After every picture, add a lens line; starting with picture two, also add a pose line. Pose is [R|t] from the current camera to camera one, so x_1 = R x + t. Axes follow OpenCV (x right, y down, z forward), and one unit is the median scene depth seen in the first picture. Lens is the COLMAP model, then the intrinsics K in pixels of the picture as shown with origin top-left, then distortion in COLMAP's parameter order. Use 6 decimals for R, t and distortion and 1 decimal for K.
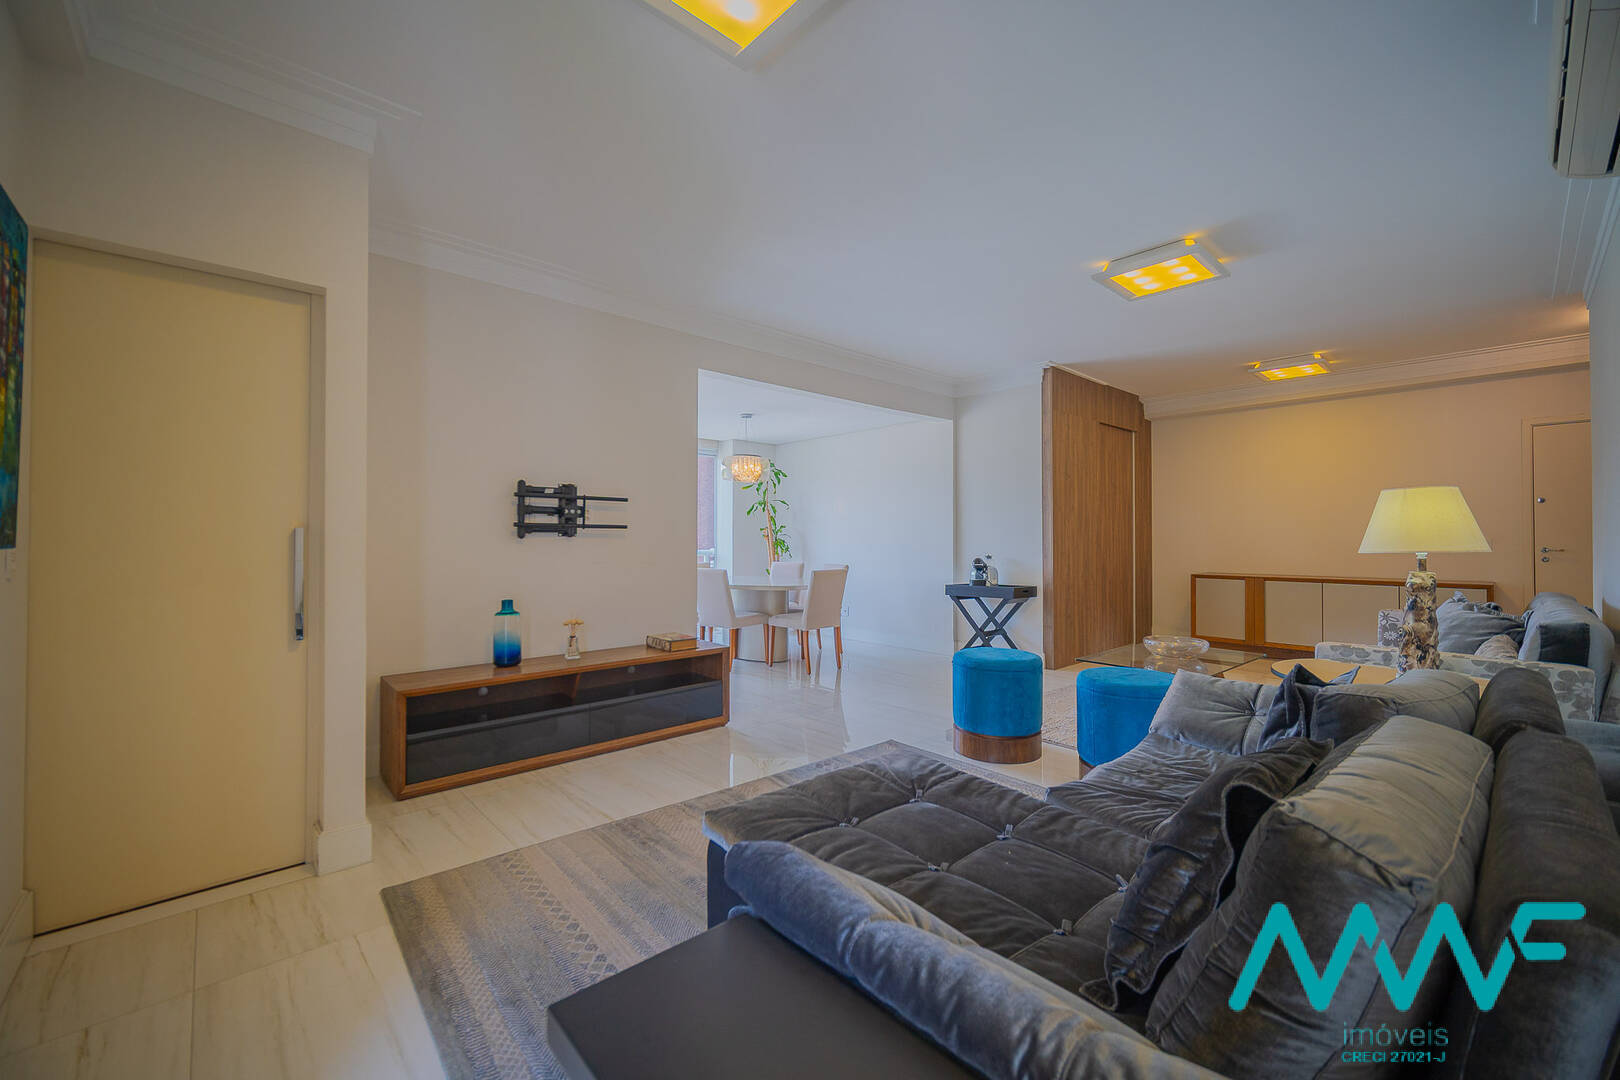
lens RADIAL K [[647.4, 0, 813.0], [0, 647.4, 529.3], [0, 0, 1]] dist [-0.000898, -0.000318]
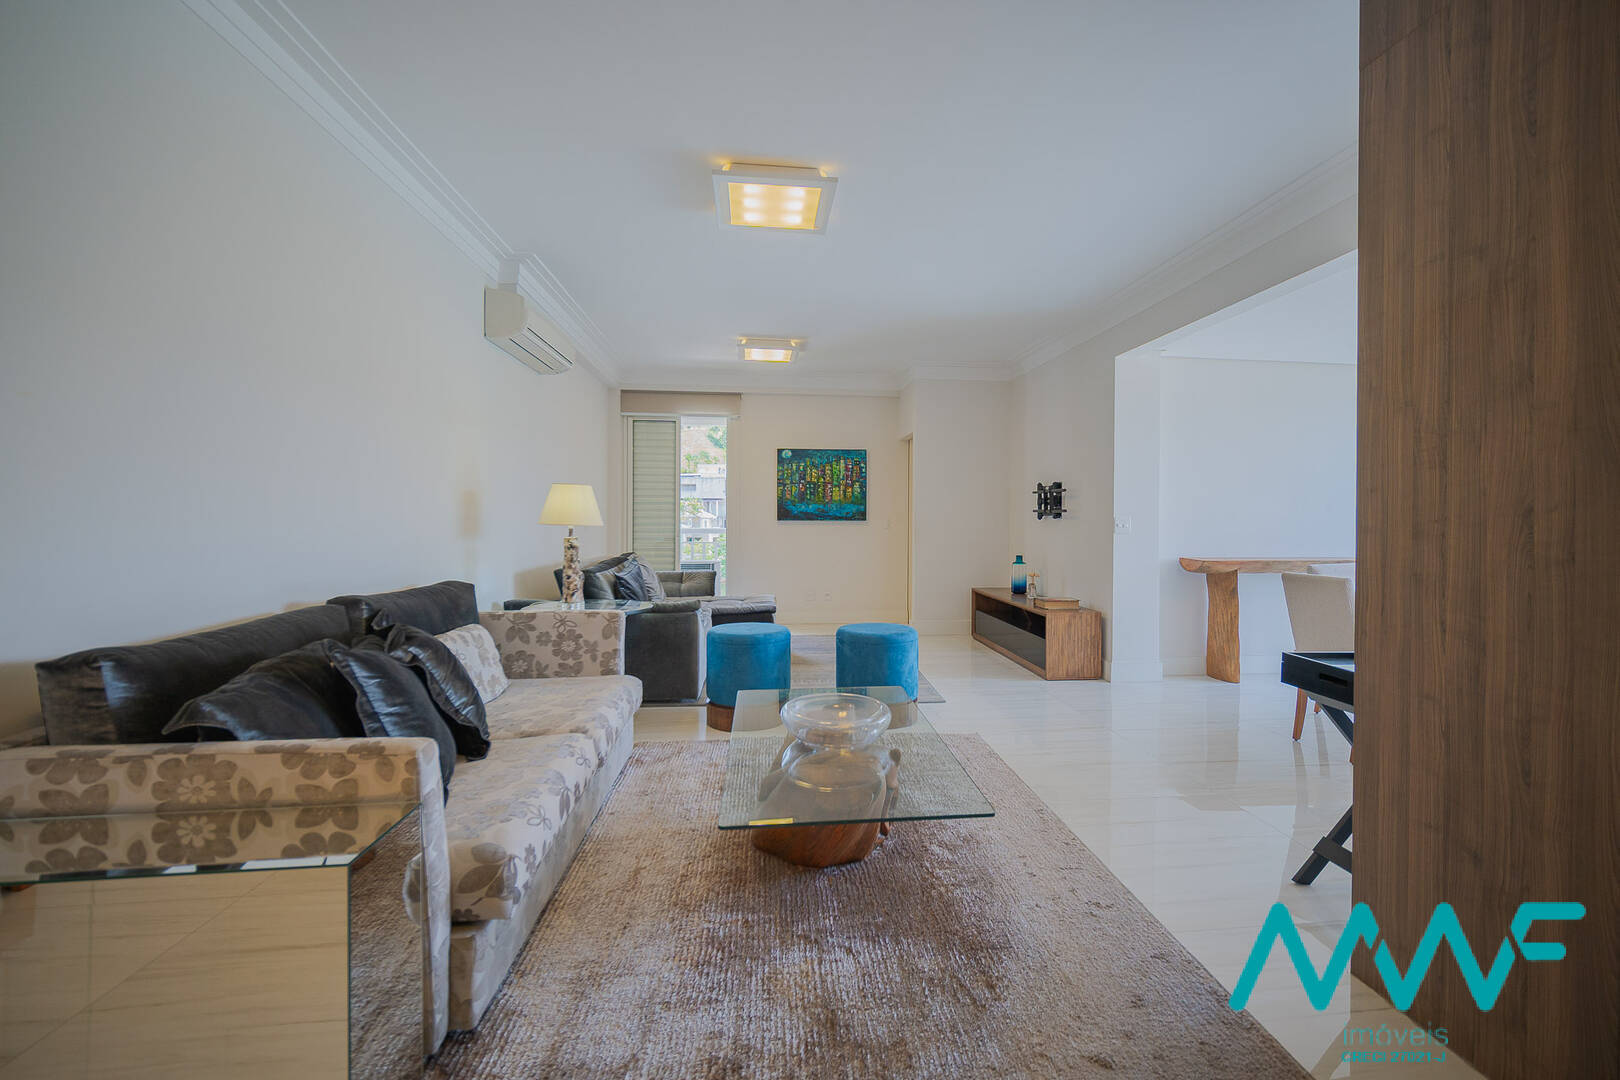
lens RADIAL K [[673.8, 0, 834.0], [0, 673.8, 522.6], [0, 0, 1]] dist [0.000108, -0.000319]
pose [[-0.595917, 0.000949, -0.803045, 0.721915], [0.004817, 0.999986, -0.002393, 0.014423], [0.803031, -0.005294, -0.595913, 0.954692]]
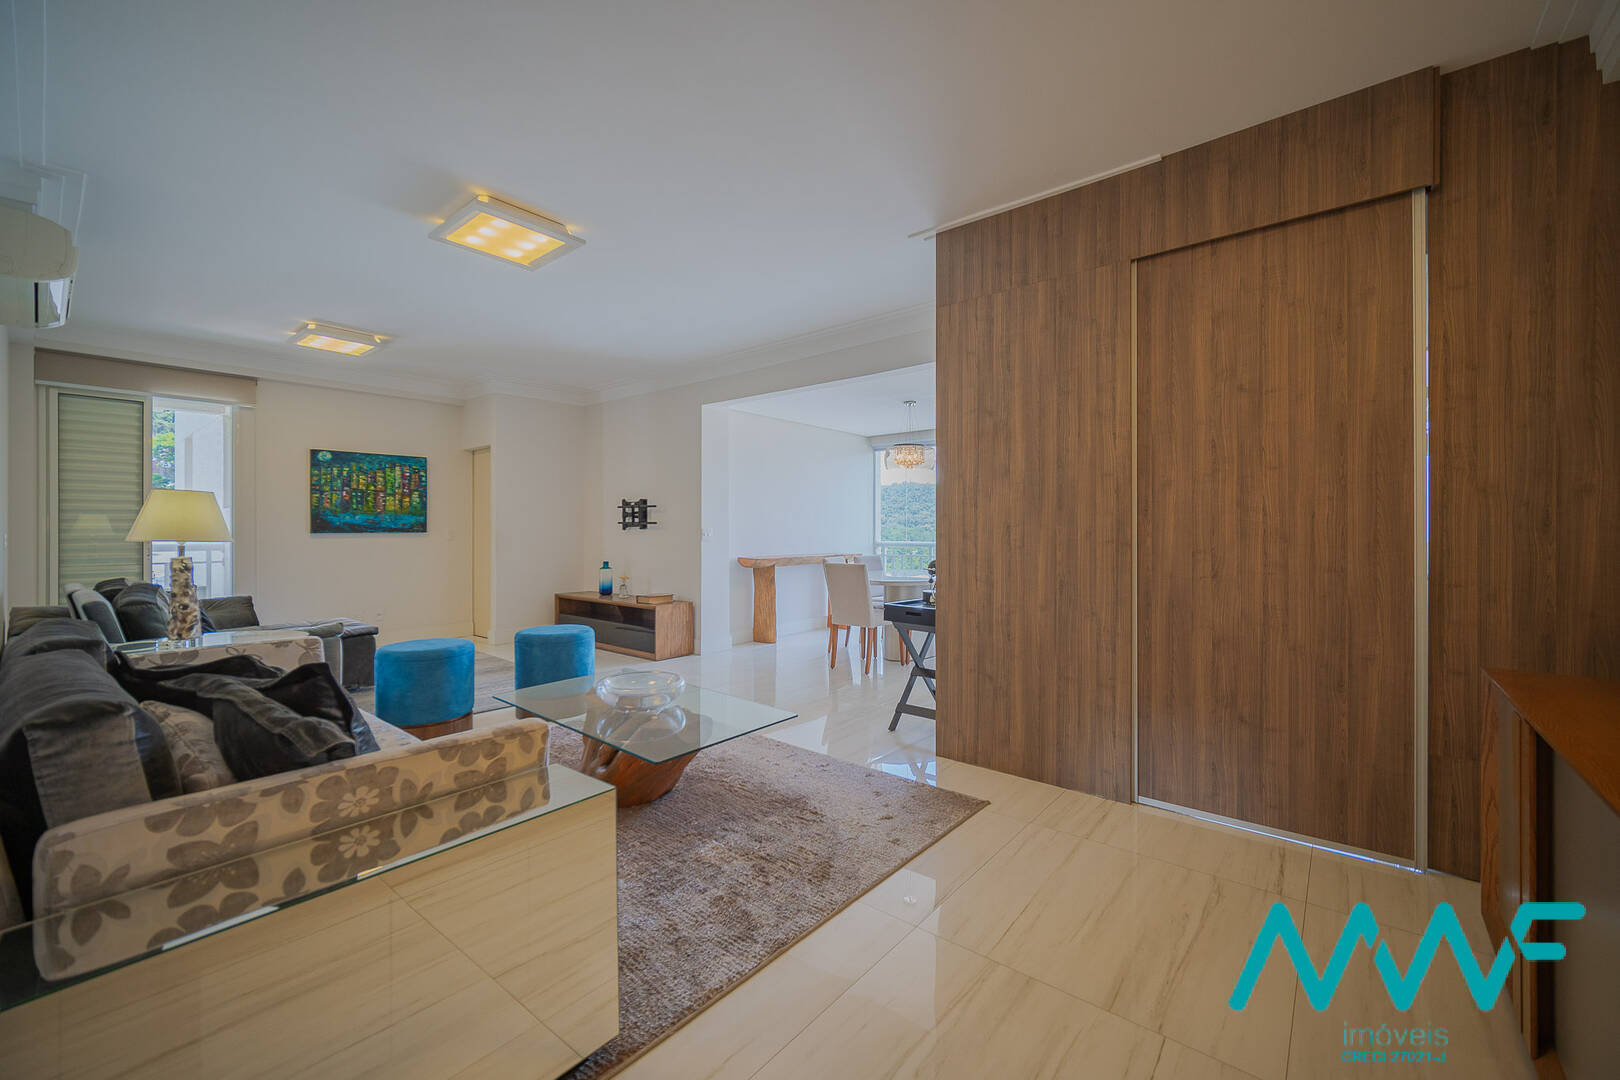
lens RADIAL K [[647.4, 0, 813.0], [0, 647.4, 529.3], [0, 0, 1]] dist [-0.000898, -0.000318]
pose [[0.127627, -0.000954, -0.991822, 0.898534], [0.013611, 0.999907, 0.000790, 0.010975], [0.991729, -0.013600, 0.127628, 0.785347]]
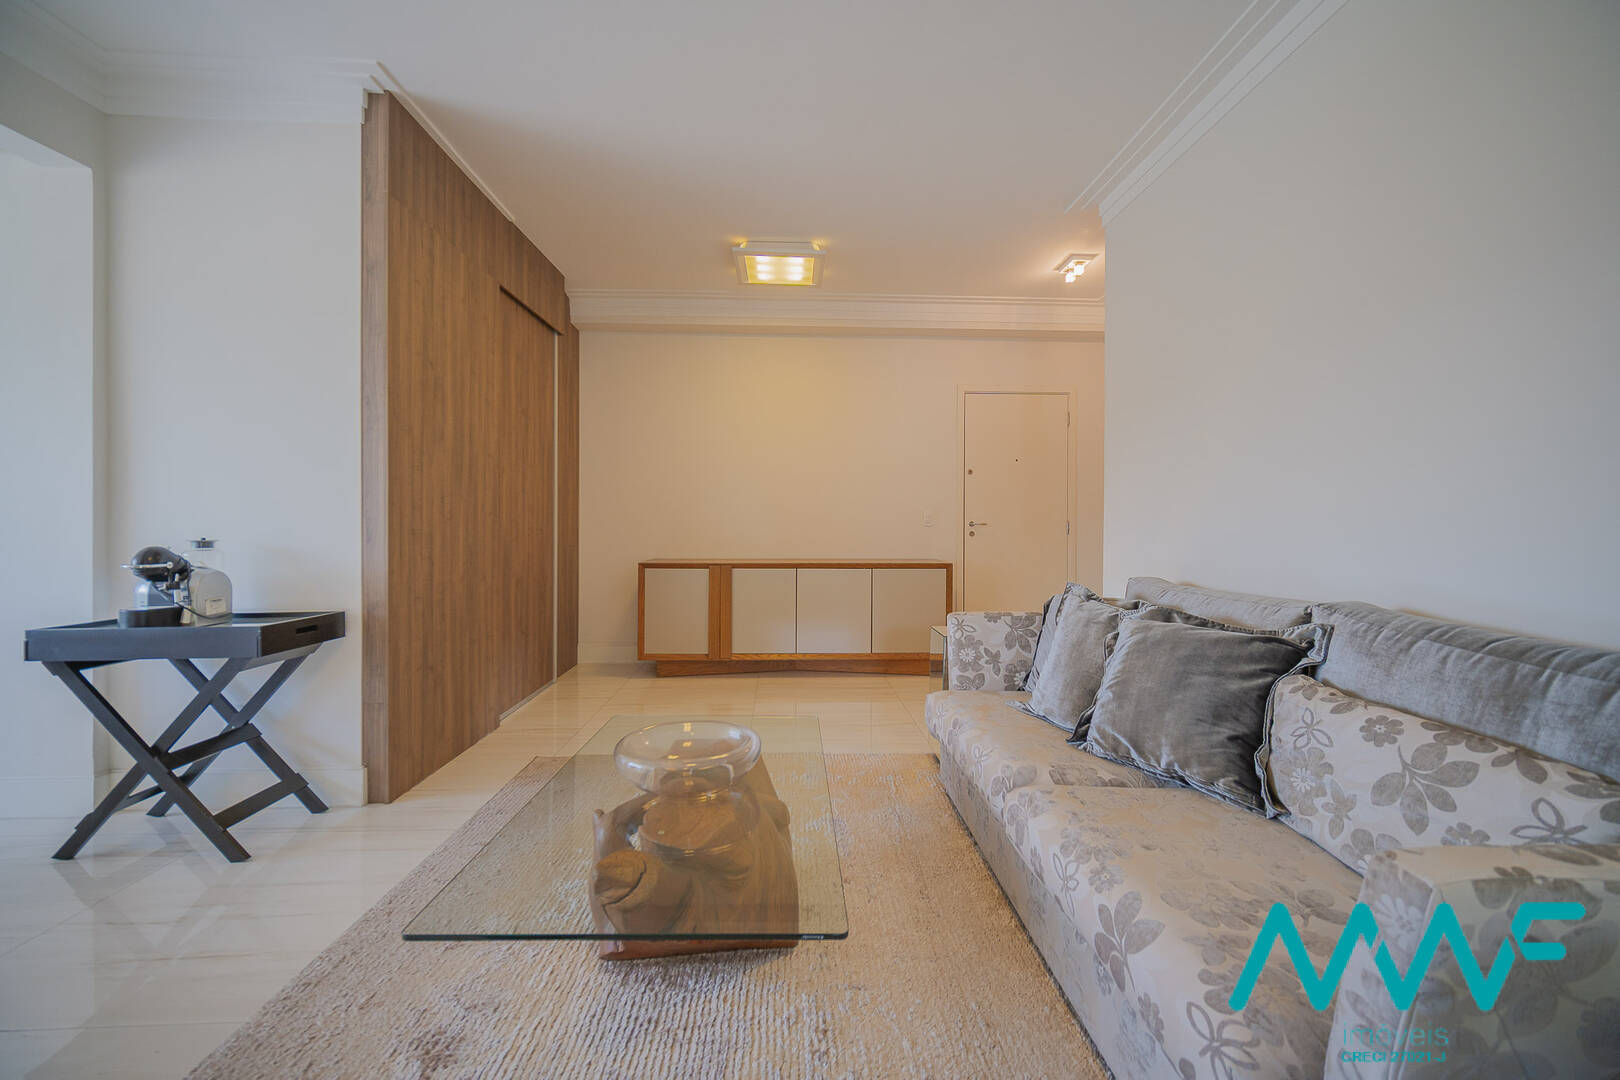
lens RADIAL K [[647.4, 0, 813.0], [0, 647.4, 529.3], [0, 0, 1]] dist [-0.000898, -0.000318]
pose [[0.642989, -0.005026, 0.765859, 0.216493], [-0.015612, 0.999685, 0.019668, 0.021770], [-0.765716, -0.024603, 0.642708, 0.493994]]
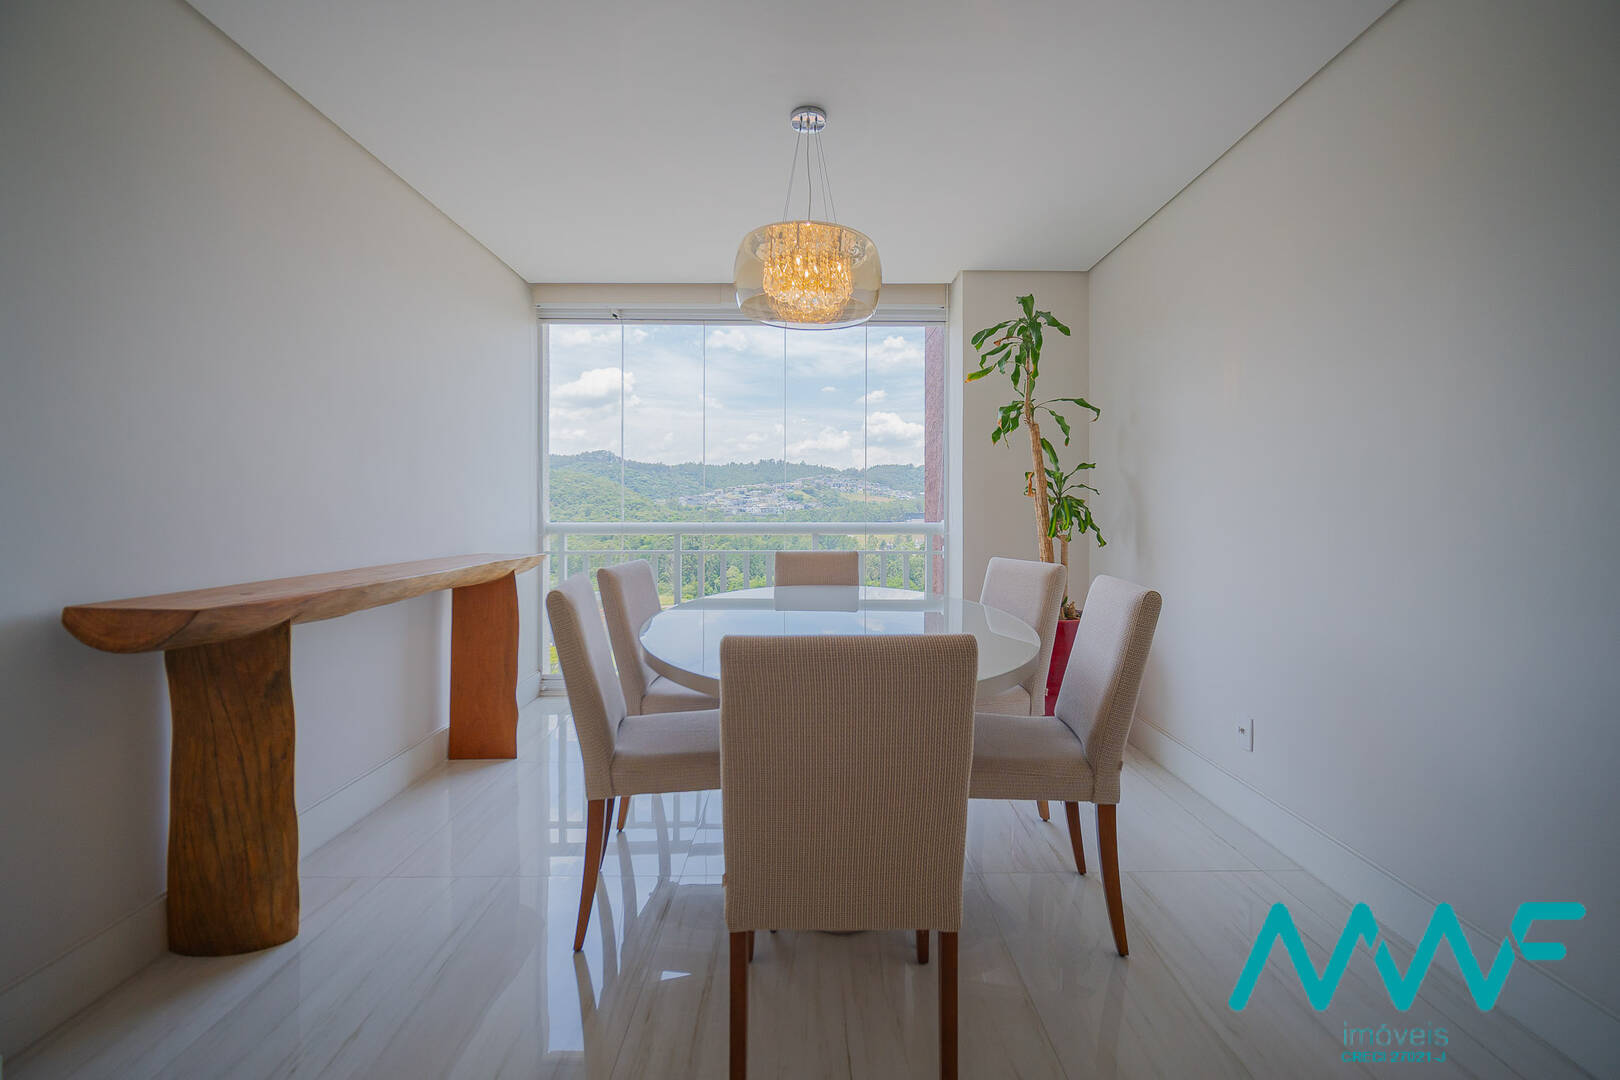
lens RADIAL K [[651.8, 0, 818.4], [0, 651.8, 510.9], [0, 0, 1]] dist [-0.000405, -0.000225]
pose [[0.738207, 0.002014, -0.674572, 0.136721], [0.007546, 0.999908, 0.011244, 0.023668], [0.674532, -0.013391, 0.738124, 0.809644]]
